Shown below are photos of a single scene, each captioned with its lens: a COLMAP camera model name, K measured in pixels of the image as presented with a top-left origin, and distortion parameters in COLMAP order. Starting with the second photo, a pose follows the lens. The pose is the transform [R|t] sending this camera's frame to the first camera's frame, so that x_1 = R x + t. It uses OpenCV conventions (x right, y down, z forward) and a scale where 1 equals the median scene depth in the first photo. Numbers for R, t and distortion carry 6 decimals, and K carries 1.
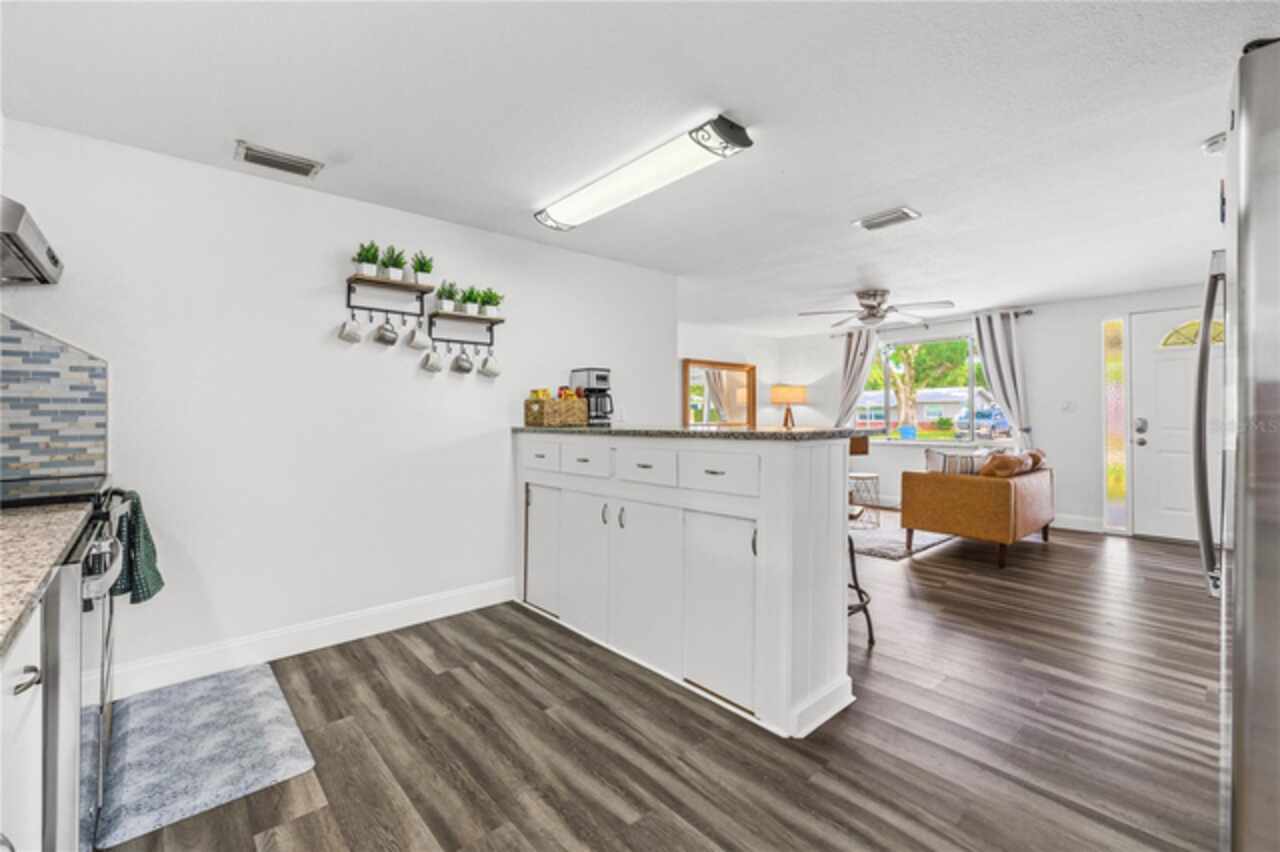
lens RADIAL K [[541.7, 0, 635.1], [0, 541.7, 416.5], [0, 0, 1]] dist [-0.004088, 0.000168]
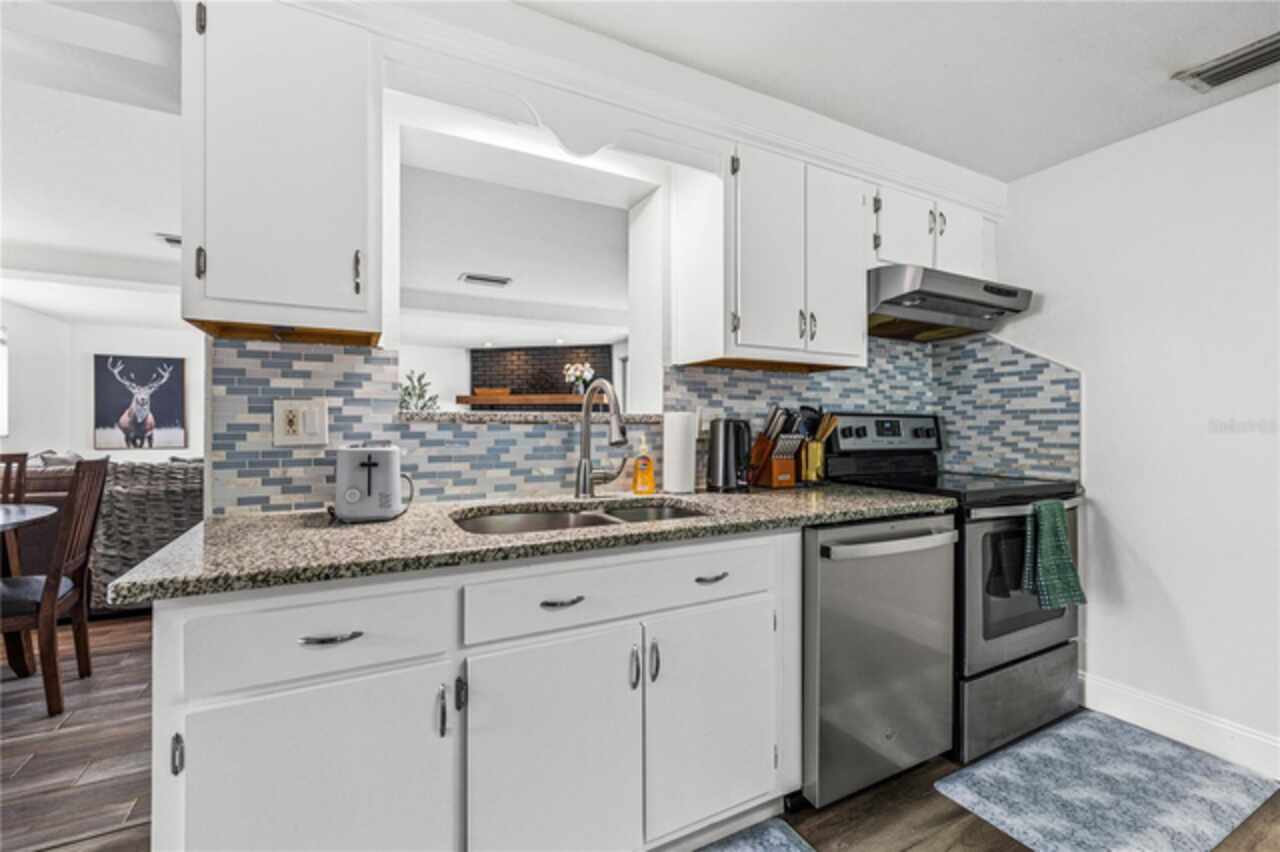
lens RADIAL K [[541.7, 0, 636.6], [0, 541.7, 427.2], [0, 0, 1]] dist [-0.004088, 0.000168]
pose [[-0.254550, 0.006061, -0.967041, 0.235988], [-0.003070, 0.999970, 0.007076, -0.002490], [0.967055, 0.004770, -0.254523, 0.466622]]
